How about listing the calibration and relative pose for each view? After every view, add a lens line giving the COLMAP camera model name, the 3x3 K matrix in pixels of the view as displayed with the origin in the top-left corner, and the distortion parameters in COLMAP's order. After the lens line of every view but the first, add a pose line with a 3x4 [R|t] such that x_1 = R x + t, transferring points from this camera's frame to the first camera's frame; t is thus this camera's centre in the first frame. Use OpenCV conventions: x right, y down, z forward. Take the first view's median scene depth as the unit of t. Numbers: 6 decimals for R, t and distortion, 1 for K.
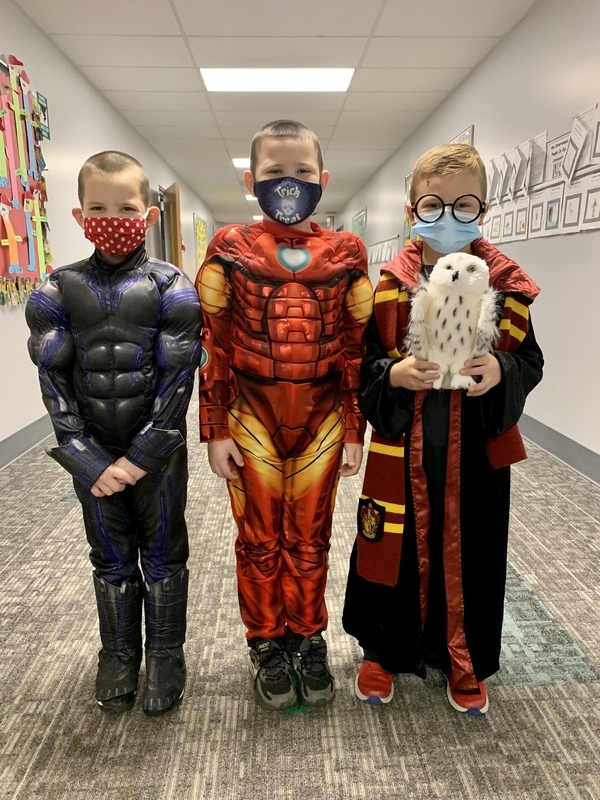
lens RADIAL K [[596.0, 0, 298.5], [0, 596.0, 402.1], [0, 0, 1]] dist [0.005471, -0.002265]
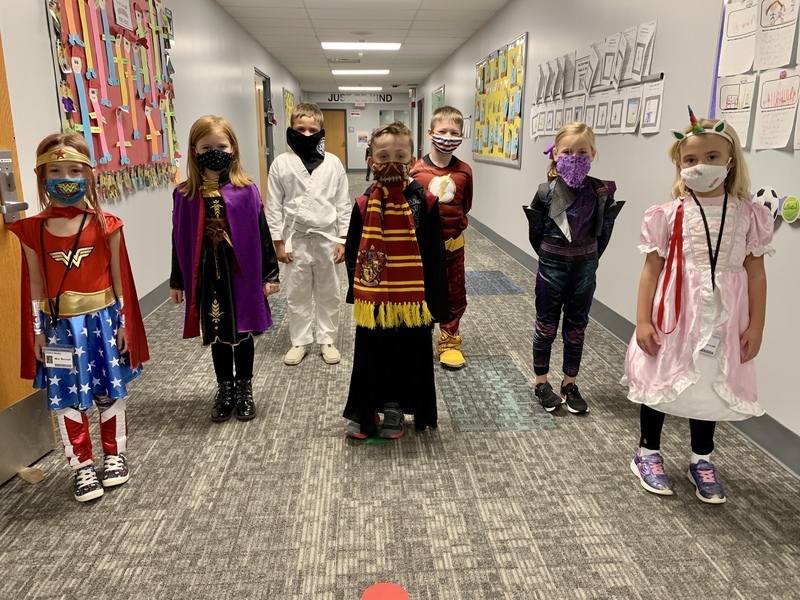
lens RADIAL K [[596.0, 0, 402.6], [0, 596.0, 296.3], [0, 0, 1]] dist [0.005471, -0.002265]
pose [[0.999410, 0.001273, 0.034322, 0.005059], [-0.003012, 0.998711, 0.050659, 0.005288], [-0.034213, -0.050733, 0.998126, -0.306118]]
